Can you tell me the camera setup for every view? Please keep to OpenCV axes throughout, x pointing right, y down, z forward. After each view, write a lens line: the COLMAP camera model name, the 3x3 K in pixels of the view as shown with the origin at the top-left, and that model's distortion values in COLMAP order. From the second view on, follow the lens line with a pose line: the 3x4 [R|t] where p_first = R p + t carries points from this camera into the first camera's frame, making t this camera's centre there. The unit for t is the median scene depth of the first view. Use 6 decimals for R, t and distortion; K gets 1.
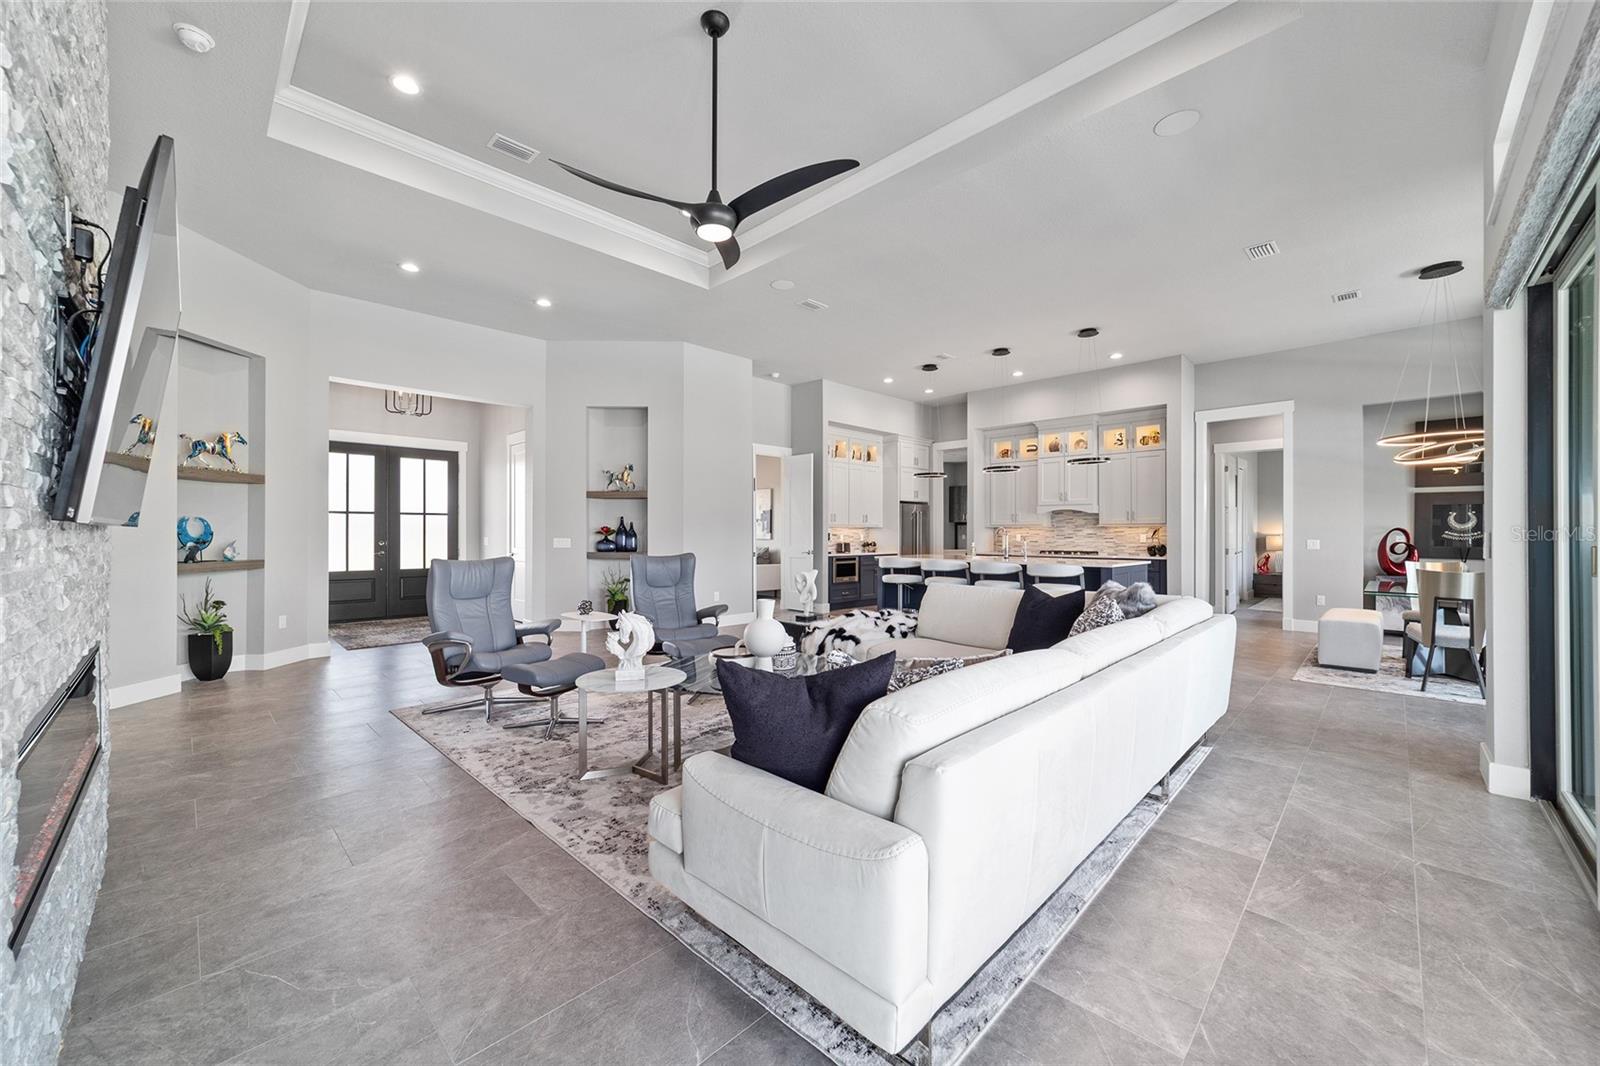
lens RADIAL K [[616.1, 0, 799.4], [0, 616.1, 529.5], [0, 0, 1]] dist [-0.017440, 0.008573]
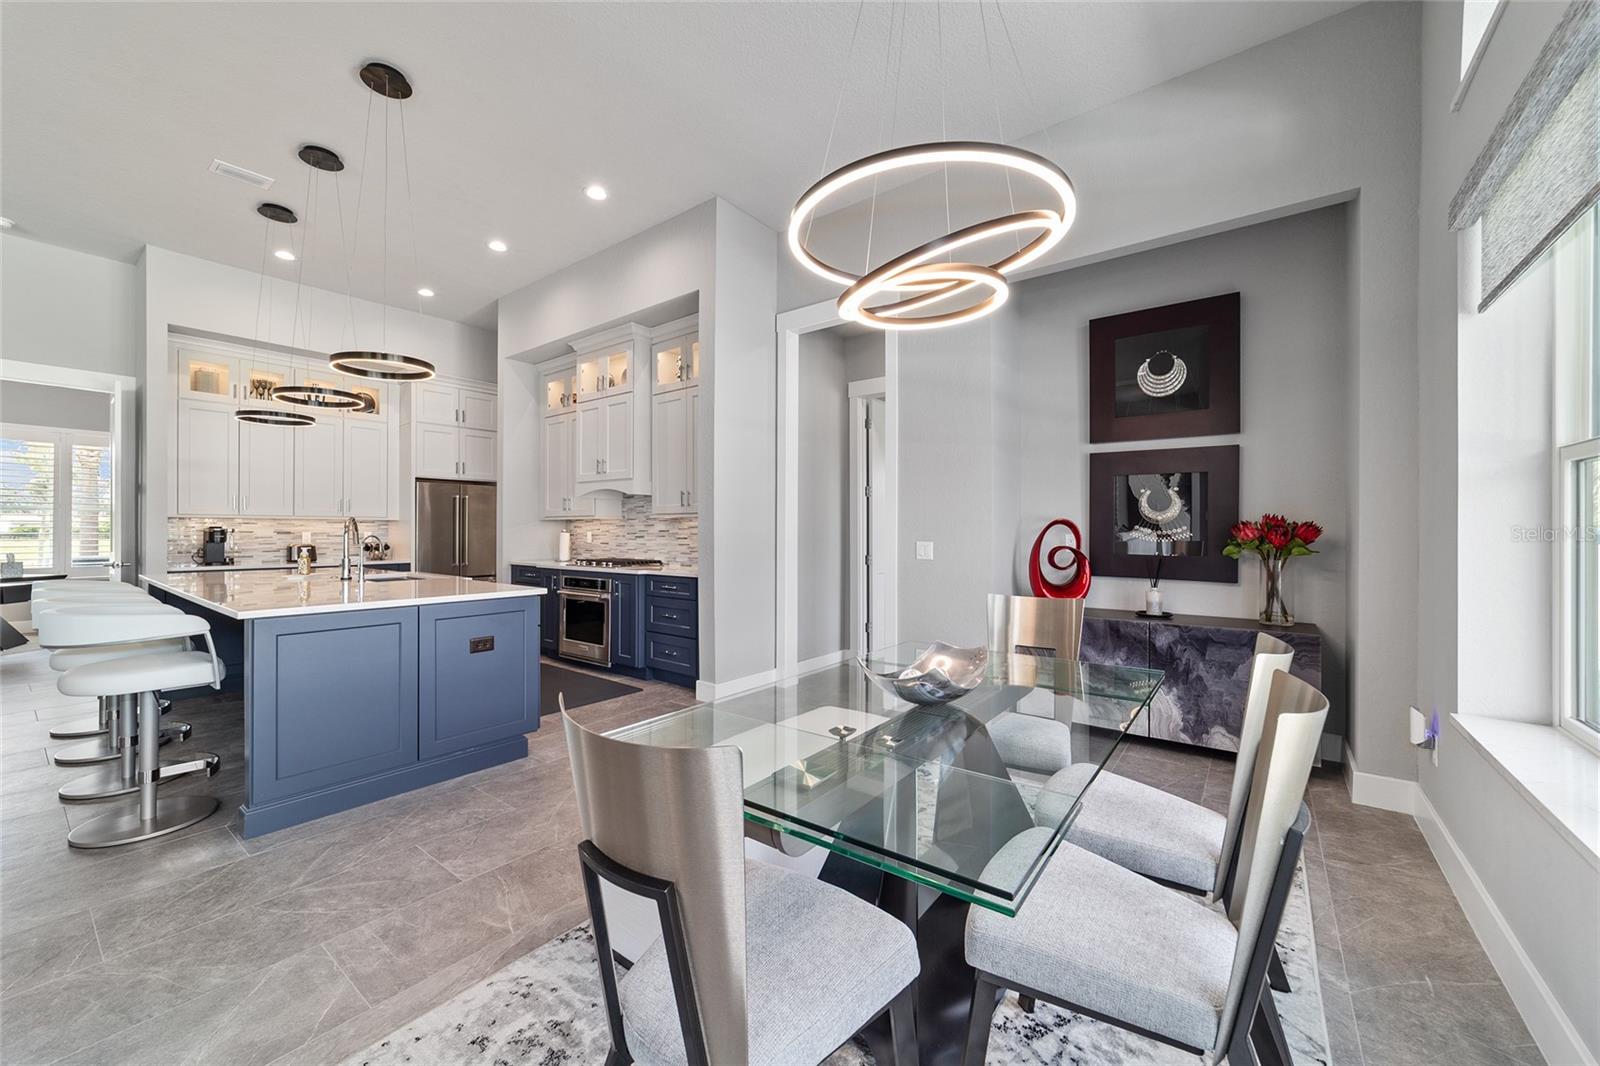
lens RADIAL K [[616.1, 0, 799.4], [0, 616.1, 529.5], [0, 0, 1]] dist [-0.017440, 0.008573]
pose [[0.991912, 0.000622, 0.126925, 0.589920], [-0.001051, 0.999994, 0.003314, 0.004266], [-0.126922, -0.003420, 0.991907, 0.428474]]
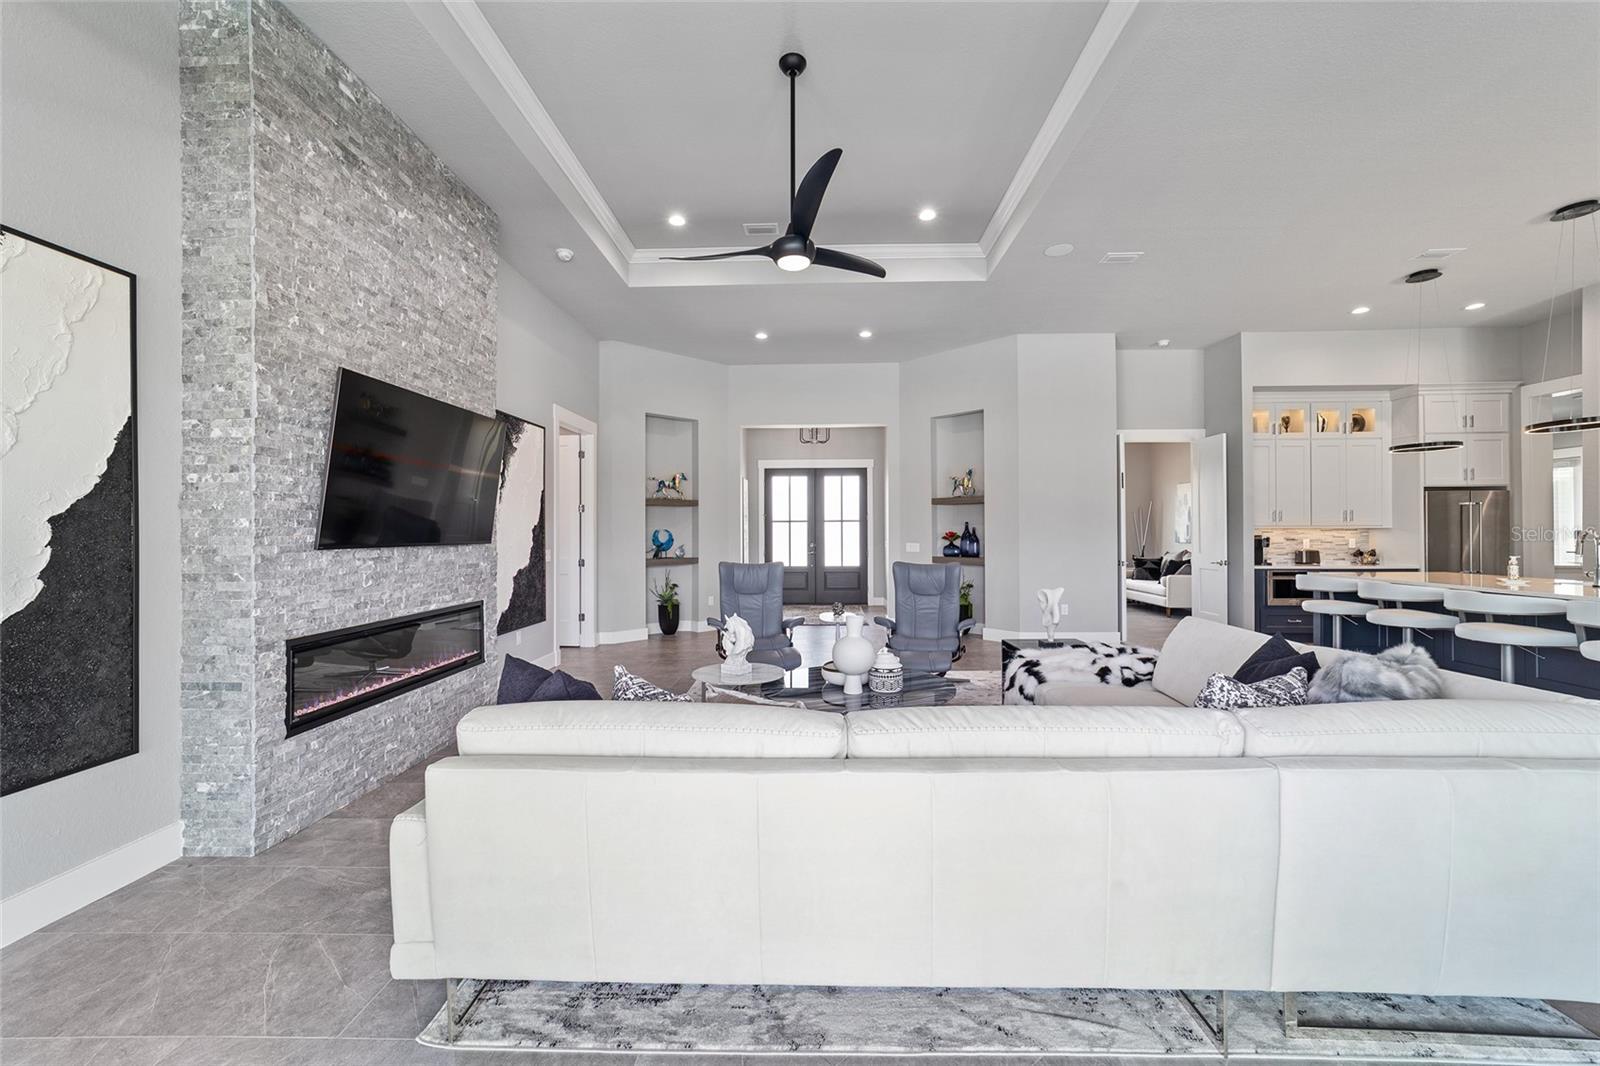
lens RADIAL K [[615.0, 0, 800.4], [0, 615.0, 527.3], [0, 0, 1]] dist [-0.011814, 0.008826]
pose [[0.682075, -0.009128, -0.731225, 0.235222], [0.009194, 0.999950, -0.003906, -0.009785], [0.731224, -0.004059, 0.682125, 0.105856]]
